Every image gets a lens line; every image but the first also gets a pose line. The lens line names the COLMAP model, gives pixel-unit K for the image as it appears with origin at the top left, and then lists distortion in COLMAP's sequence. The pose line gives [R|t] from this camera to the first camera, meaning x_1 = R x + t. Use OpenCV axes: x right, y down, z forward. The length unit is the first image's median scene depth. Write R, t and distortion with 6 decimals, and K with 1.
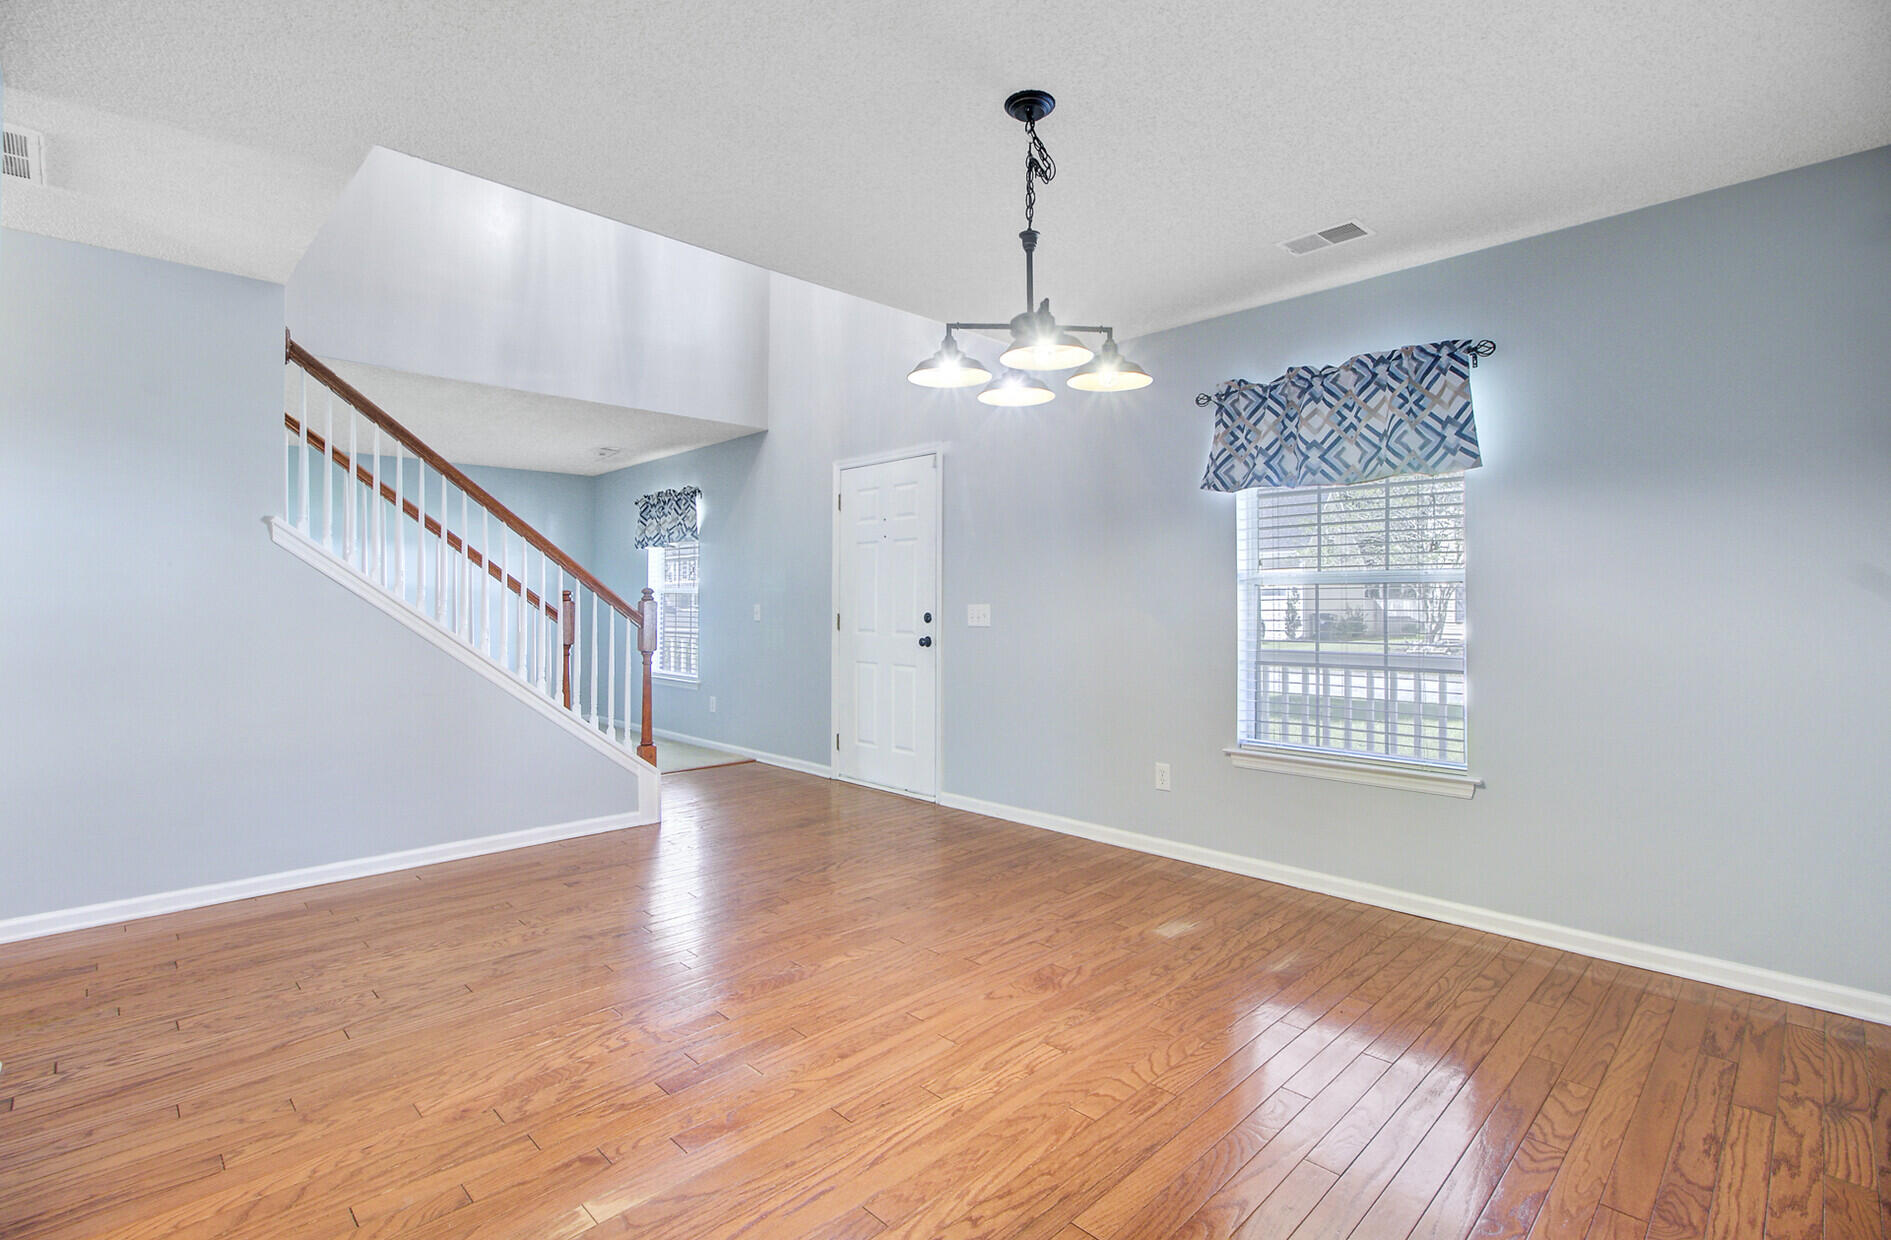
lens RADIAL K [[875.9, 0, 941.4], [0, 875.9, 606.5], [0, 0, 1]] dist [0.004651, 0.002915]
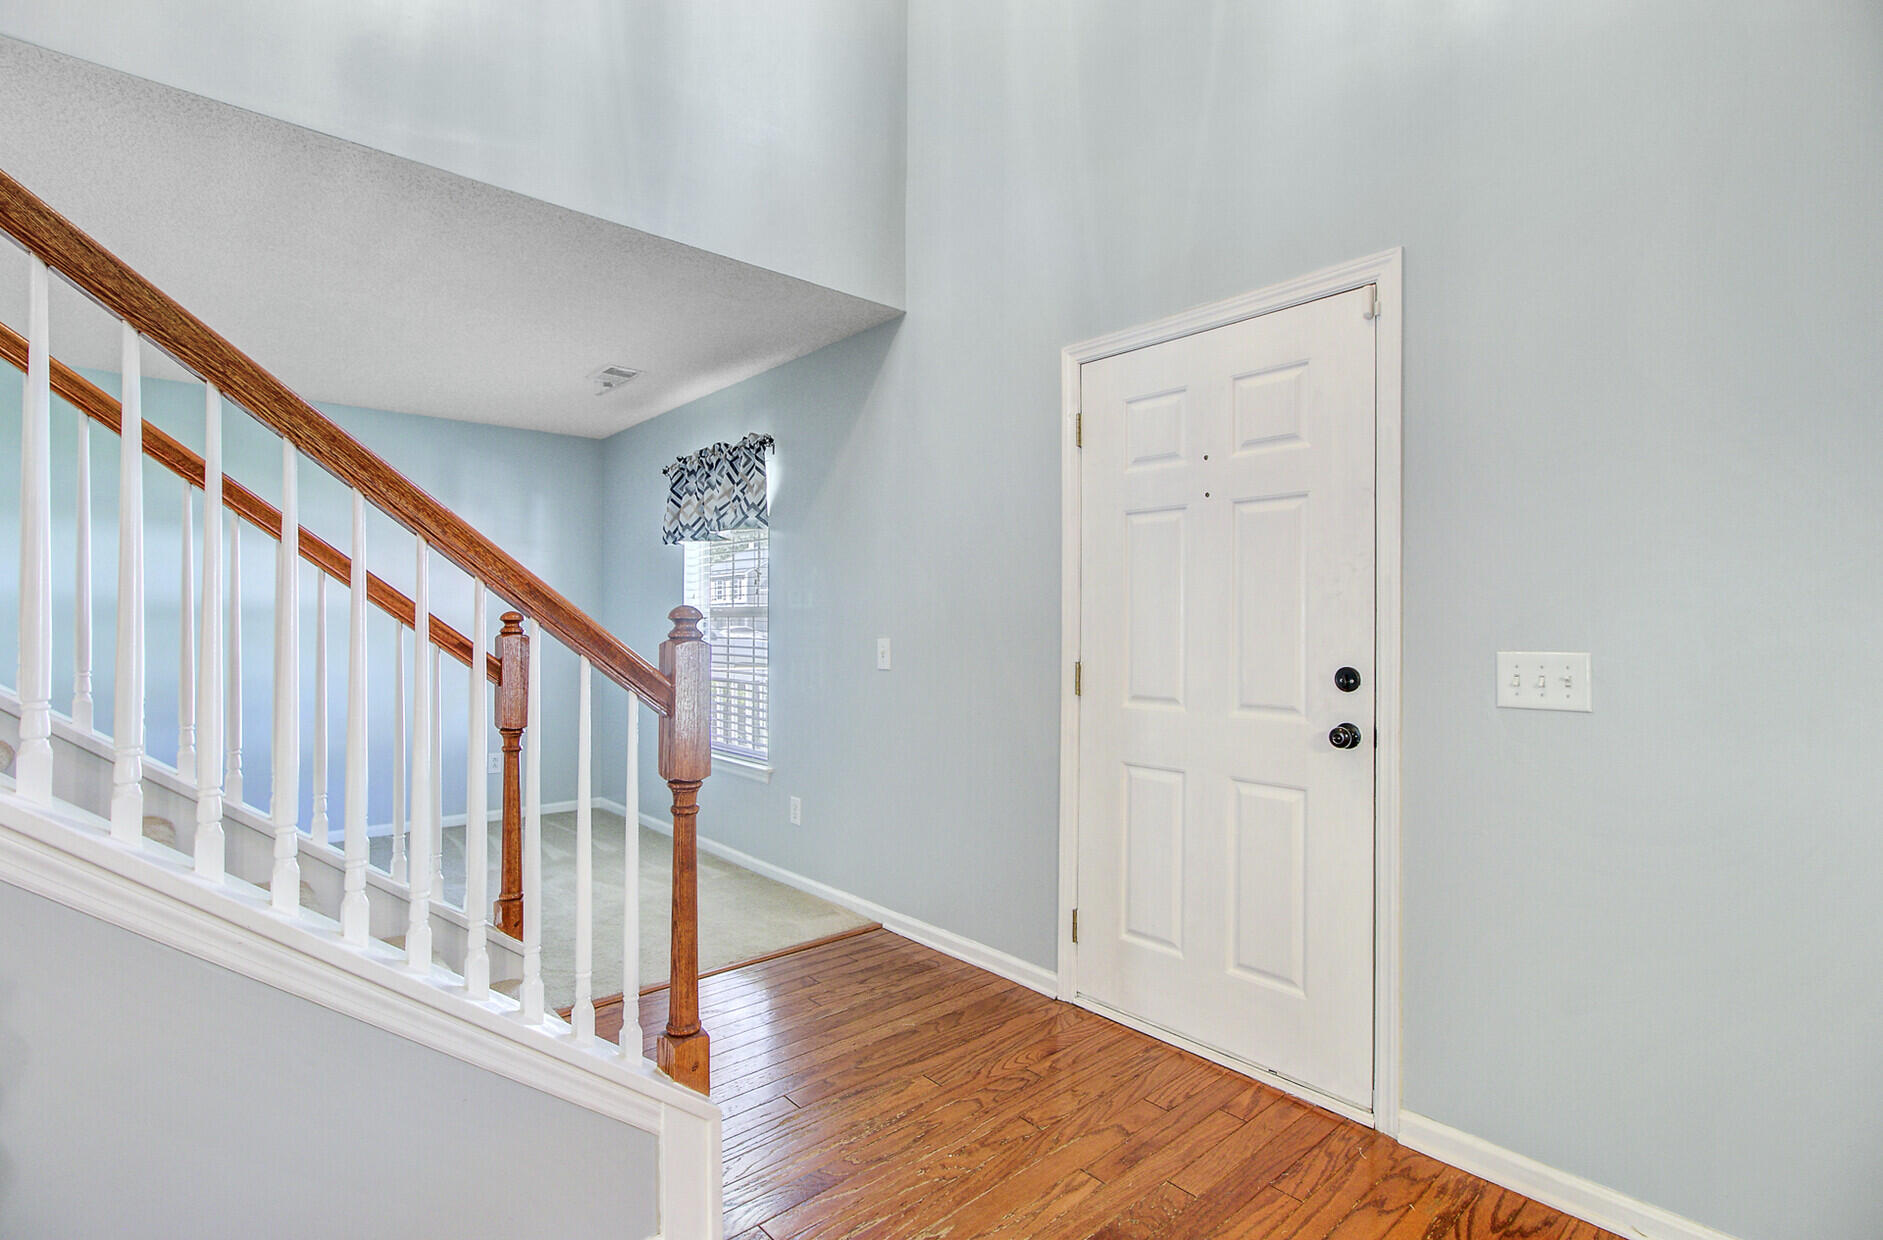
lens RADIAL K [[872.2, 0, 952.9], [0, 872.2, 623.4], [0, 0, 1]] dist [0.004651, 0.002915]
pose [[0.999779, 0.002390, -0.020906, -0.147248], [-0.002429, 0.999995, -0.001826, -0.009391], [0.020902, 0.001876, 0.999780, 0.434391]]
